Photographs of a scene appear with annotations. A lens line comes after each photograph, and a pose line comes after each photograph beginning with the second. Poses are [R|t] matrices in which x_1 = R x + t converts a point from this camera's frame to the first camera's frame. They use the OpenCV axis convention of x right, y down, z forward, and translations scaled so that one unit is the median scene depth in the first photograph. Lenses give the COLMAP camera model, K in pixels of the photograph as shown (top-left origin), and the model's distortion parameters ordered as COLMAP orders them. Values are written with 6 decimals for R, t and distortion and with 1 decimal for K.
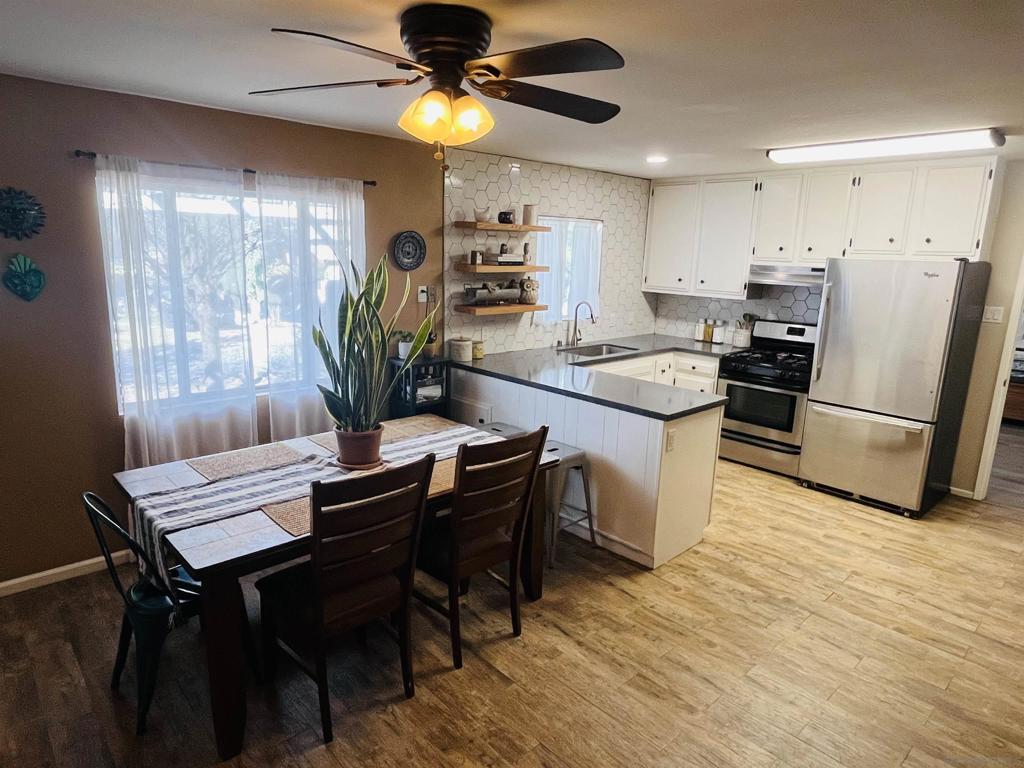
lens RADIAL K [[622.3, 0, 503.7], [0, 622.3, 387.3], [0, 0, 1]] dist [-0.006315, 0.002368]
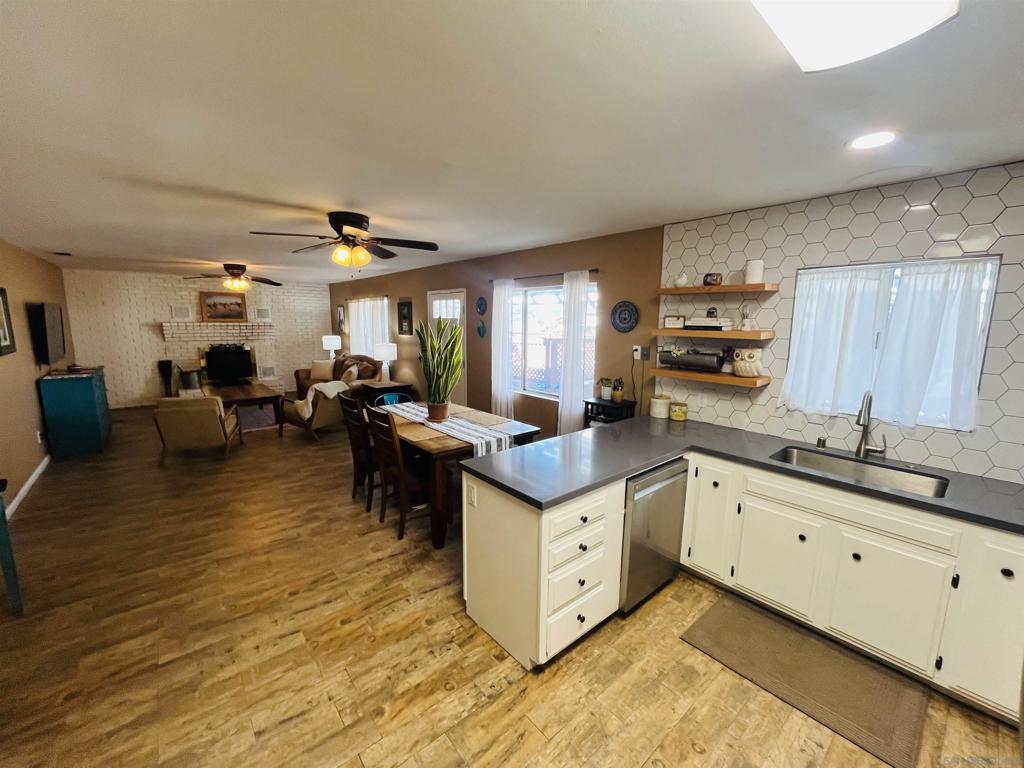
lens RADIAL K [[414.8, 0, 511.8], [0, 414.8, 384.7], [0, 0, 1]] dist [-0.004991, 0.000265]
pose [[-0.043118, 0.131098, -0.990431, 1.028742], [-0.227942, 0.963915, 0.137512, -0.216685], [0.972720, 0.231690, -0.011679, 1.179006]]
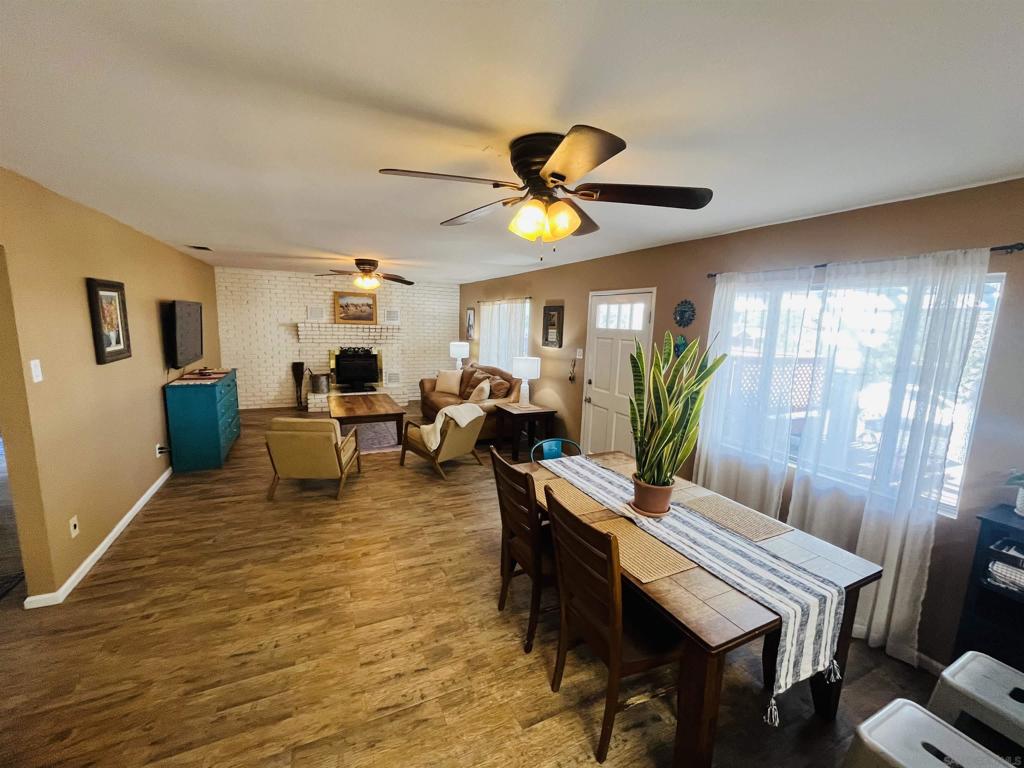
lens RADIAL K [[414.8, 0, 510.0], [0, 414.8, 383.8], [0, 0, 1]] dist [-0.004991, 0.000265]
pose [[-0.298560, 0.108947, -0.948152, 0.536012], [-0.247771, 0.950552, 0.187242, -0.174542], [0.921668, 0.290827, -0.256804, 0.857477]]
